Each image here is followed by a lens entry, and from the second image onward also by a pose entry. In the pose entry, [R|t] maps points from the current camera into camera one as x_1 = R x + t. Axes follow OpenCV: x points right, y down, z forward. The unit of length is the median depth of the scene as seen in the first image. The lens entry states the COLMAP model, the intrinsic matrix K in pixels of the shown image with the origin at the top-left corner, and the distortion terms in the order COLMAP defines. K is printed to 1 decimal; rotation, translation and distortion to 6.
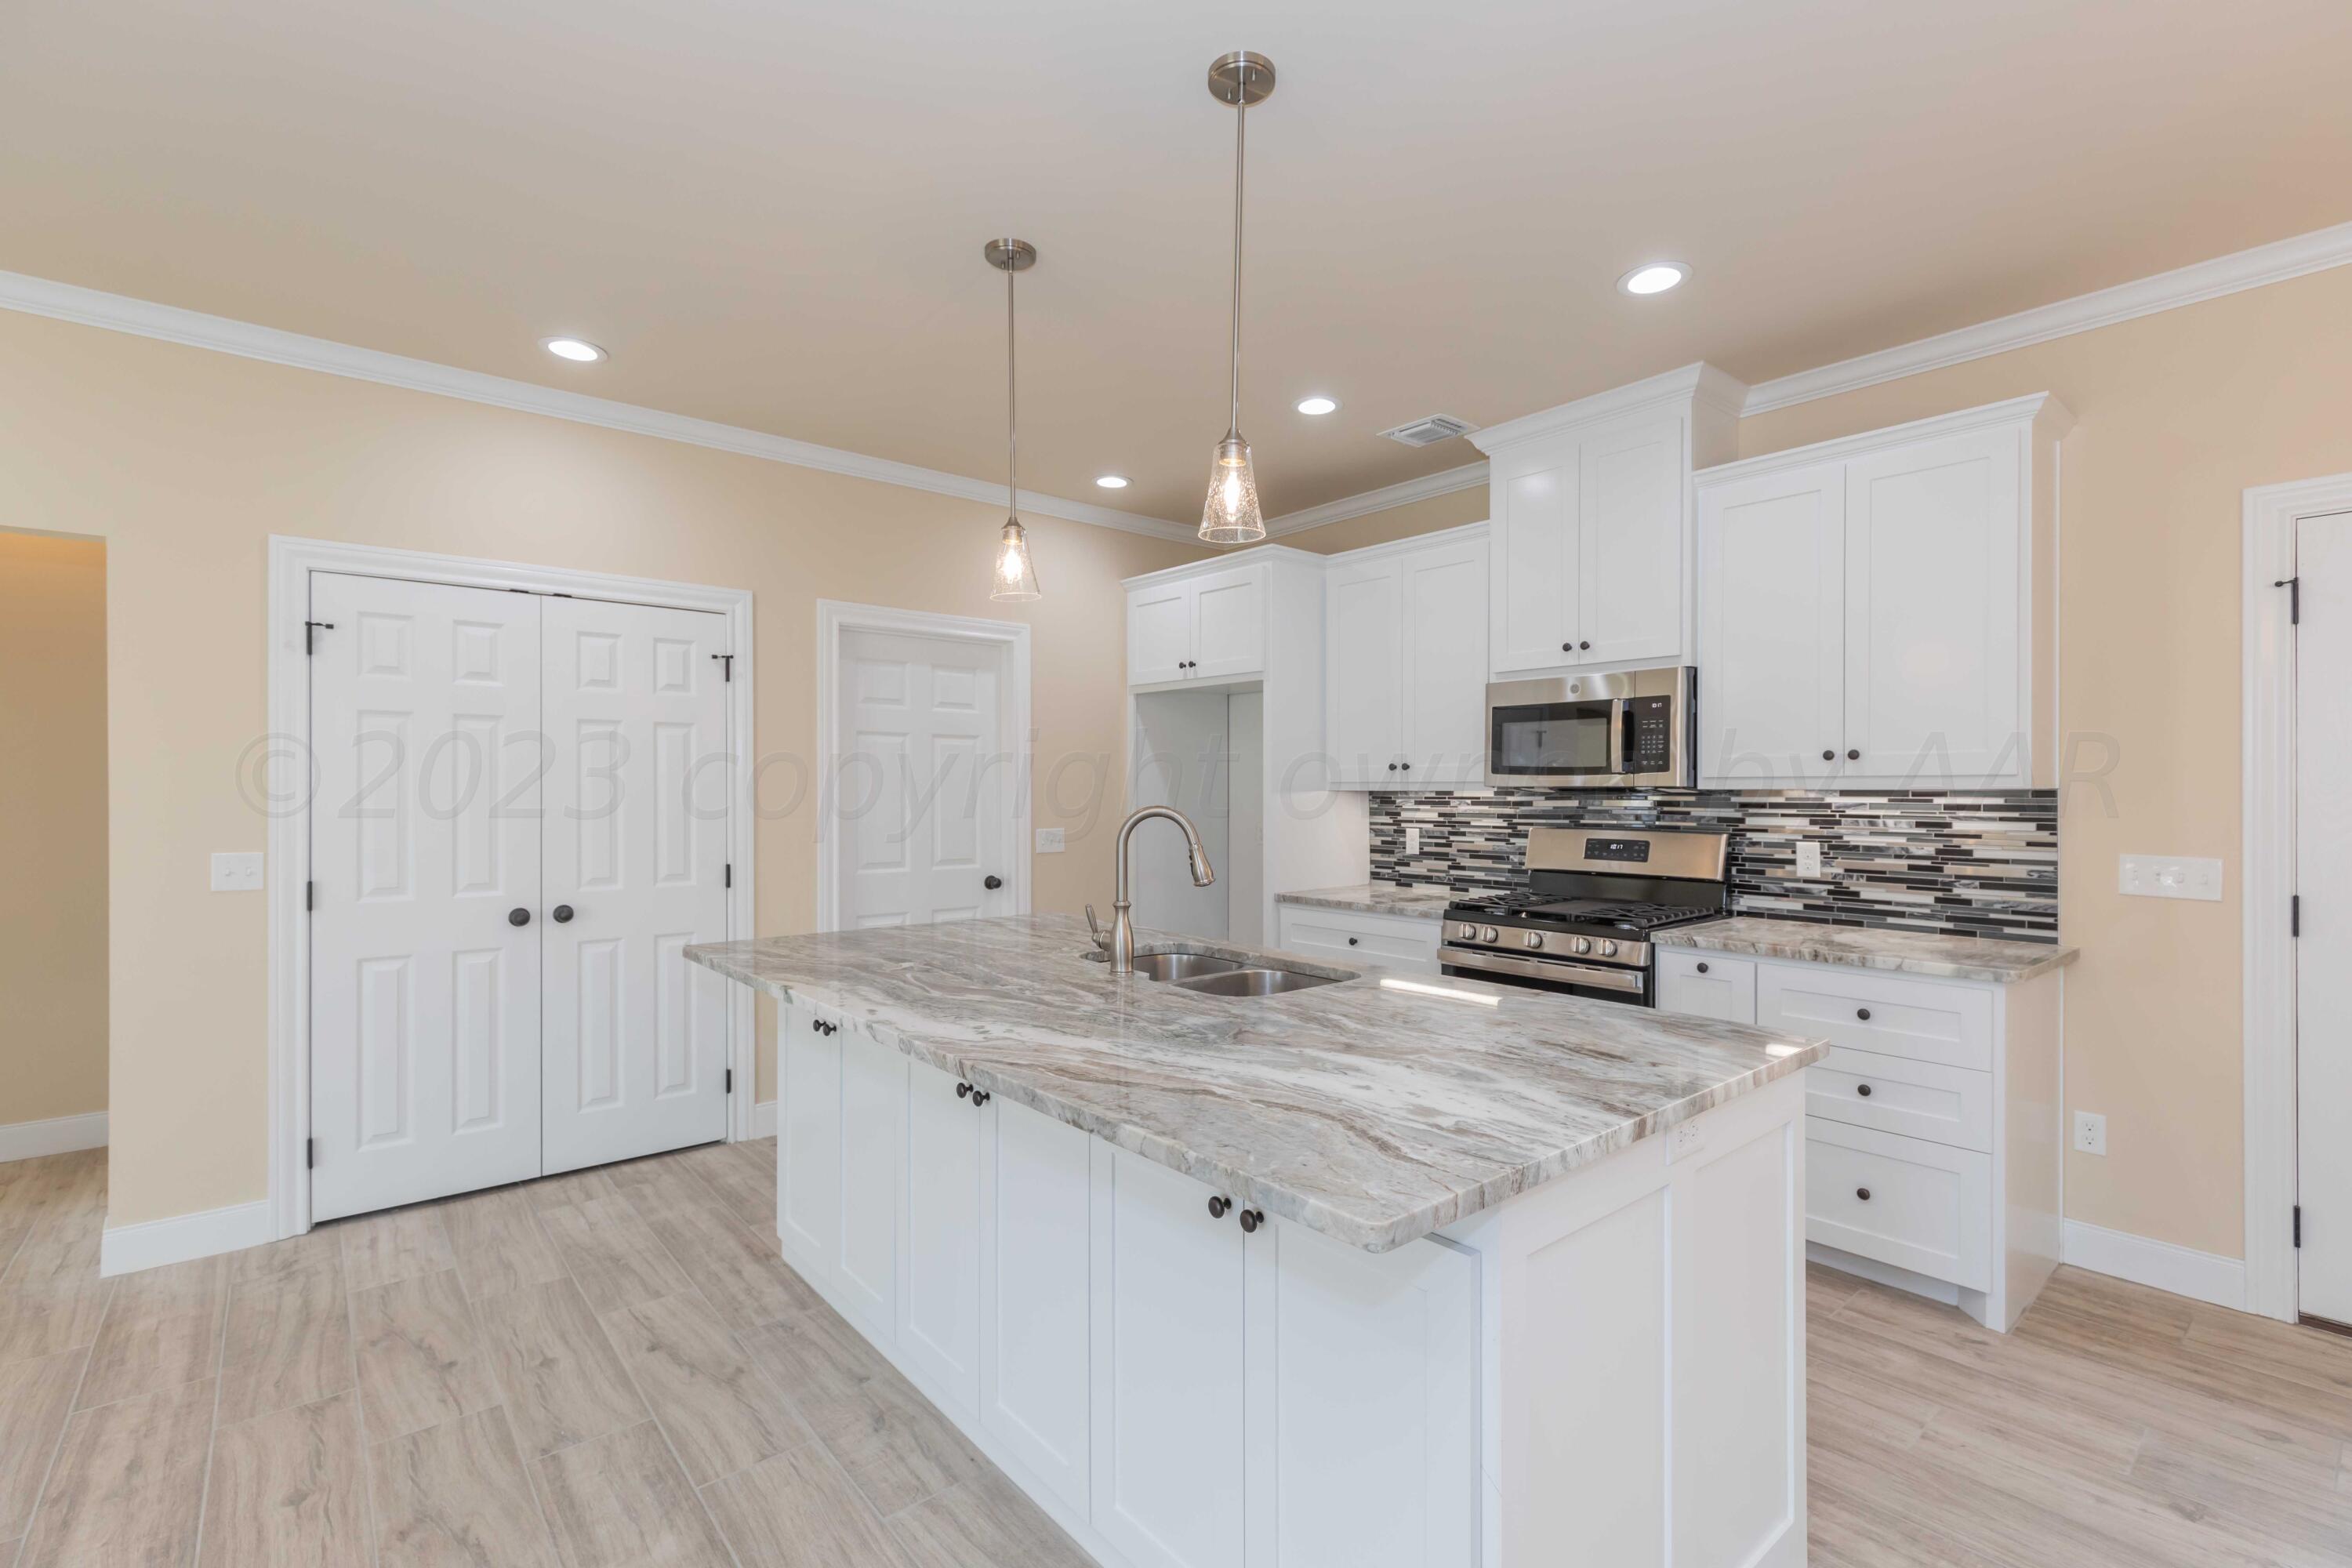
lens RADIAL K [[1050.1, 0, 1192.1], [0, 1050.1, 791.9], [0, 0, 1]] dist [0.003992, 0.000160]
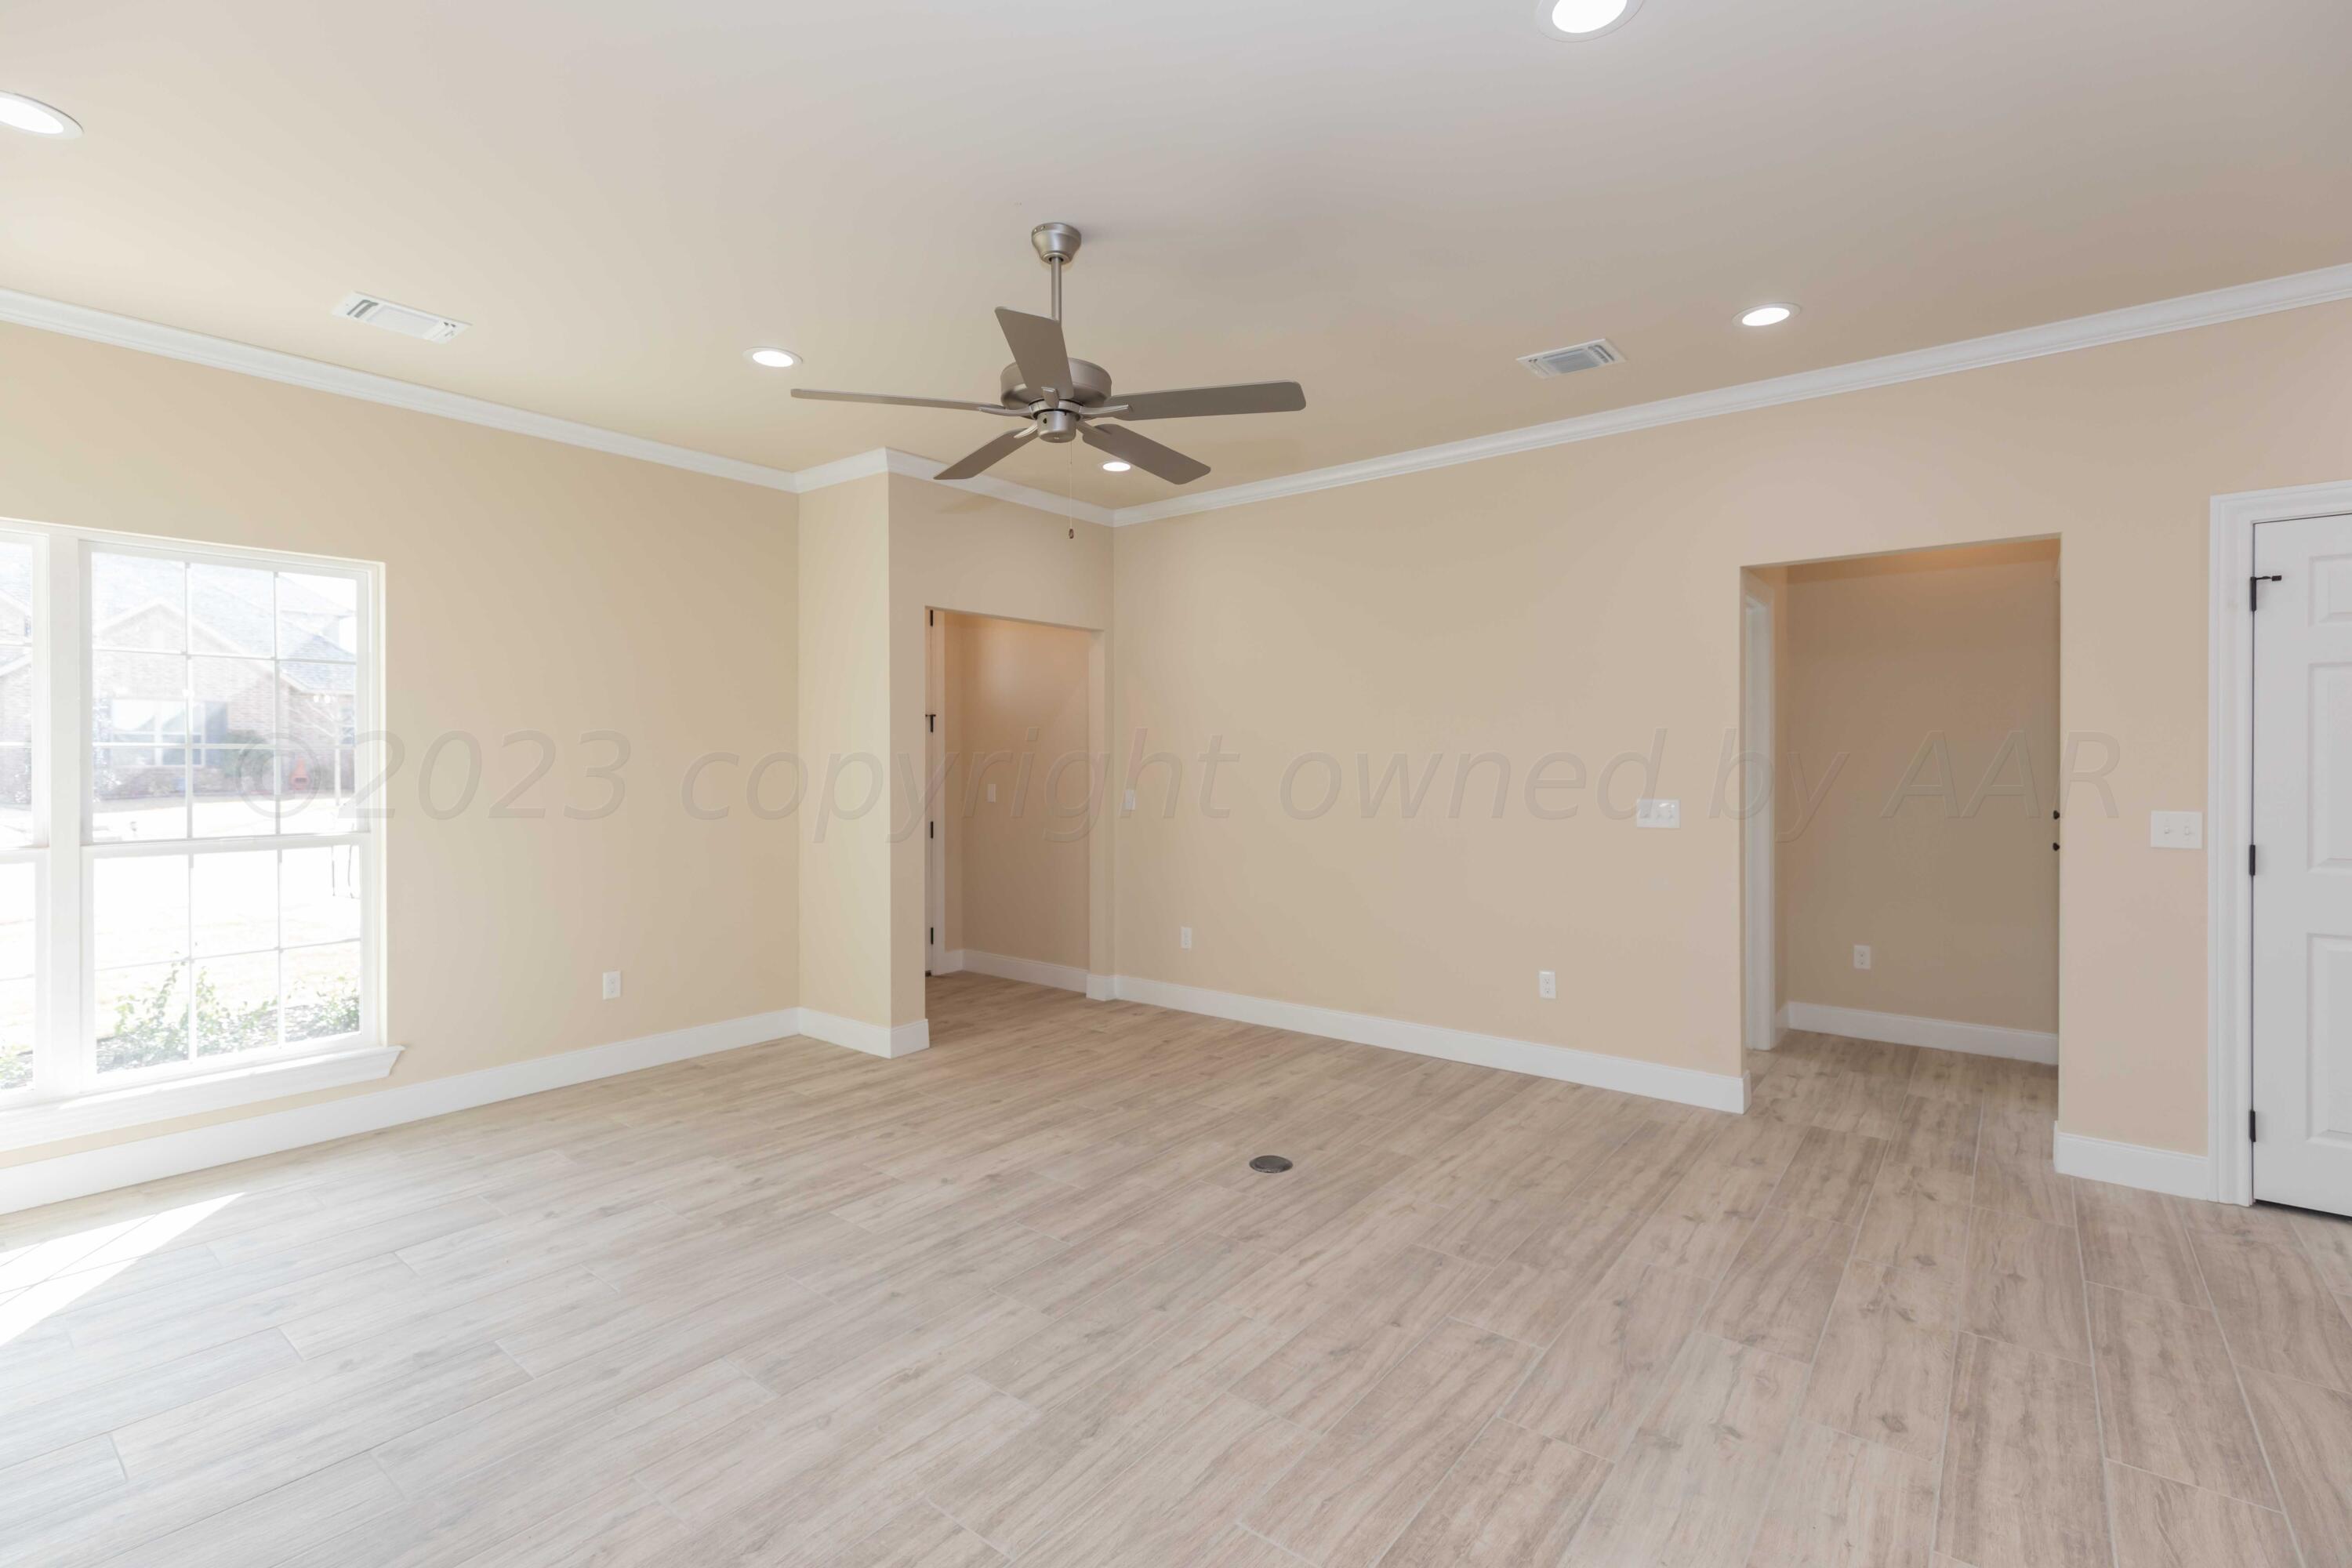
lens RADIAL K [[1048.6, 0, 1174.7], [0, 1048.6, 765.8], [0, 0, 1]] dist [0.000754, 0.000114]
pose [[0.187131, 0.003553, -0.982329, -0.065282], [0.001674, 0.999991, 0.003936, 0.005496], [0.982334, -0.002381, 0.187123, -0.132243]]
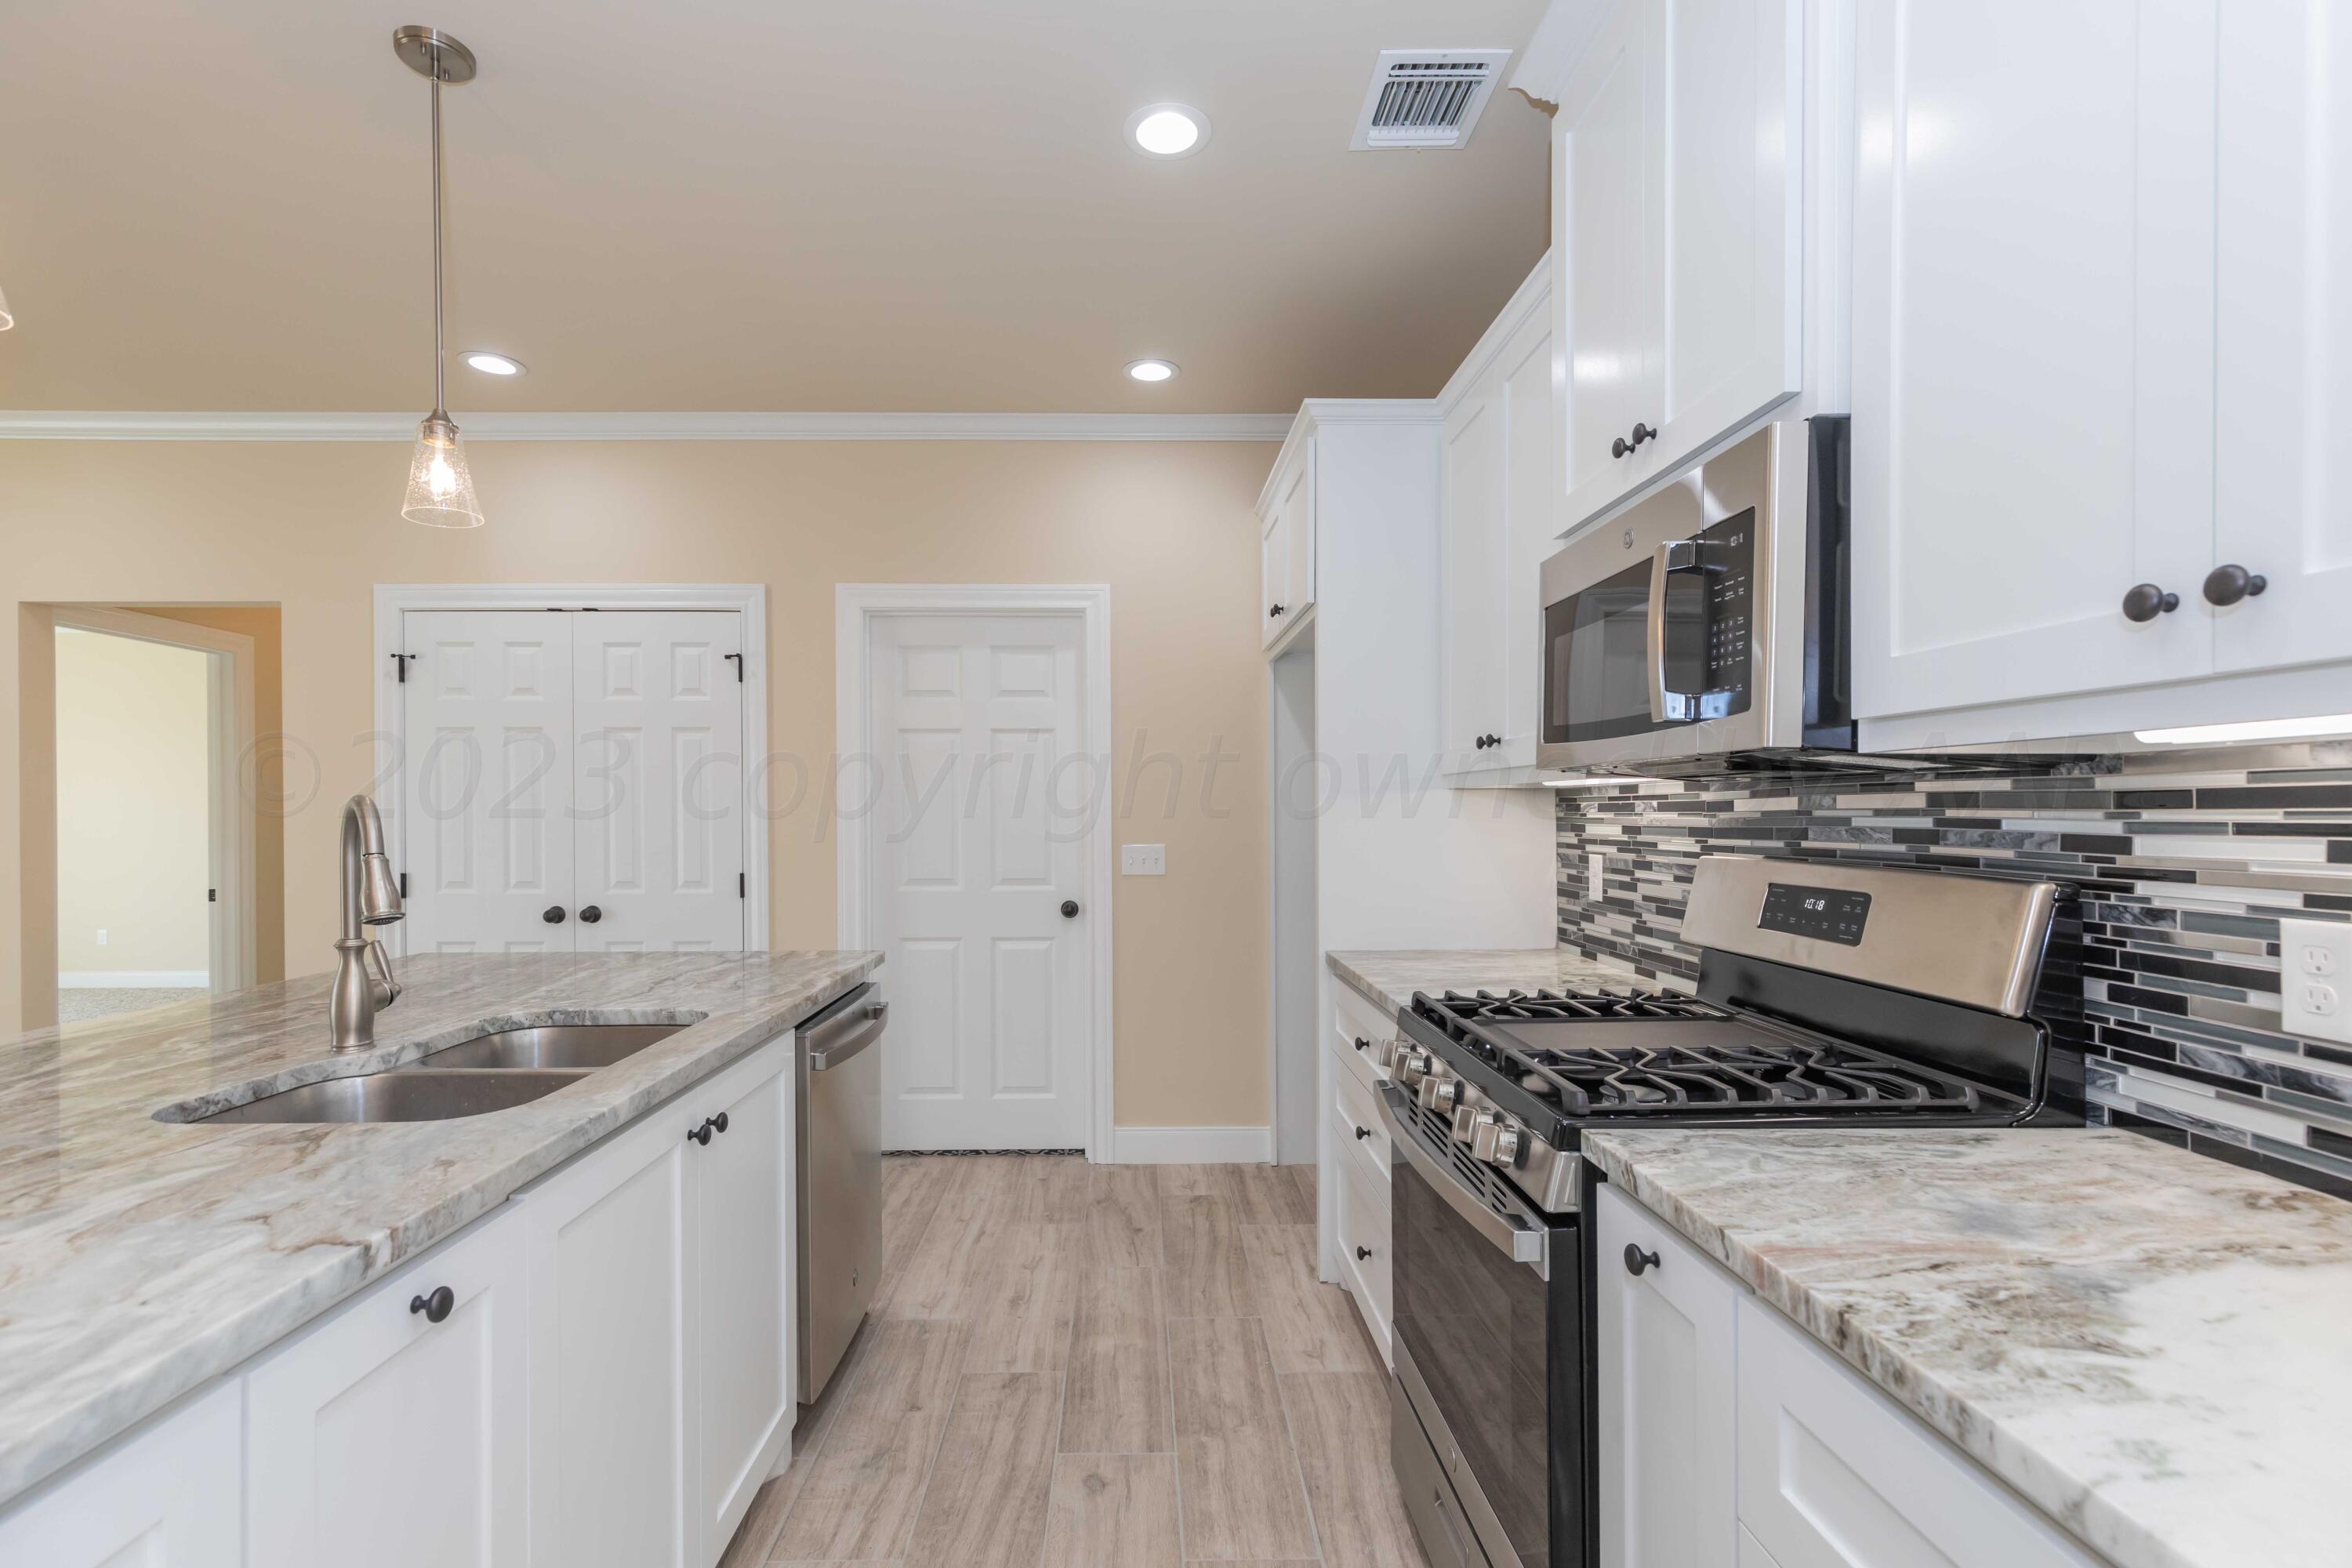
lens RADIAL K [[1067.2, 0, 1135.7], [0, 1067.2, 822.0], [0, 0, 1]] dist [0.002928, -0.000001]
pose [[0.768103, 0.003751, -0.640316, 0.504164], [0.001477, 0.999970, 0.007630, 0.017047], [0.640325, -0.006807, 0.768074, 0.538374]]
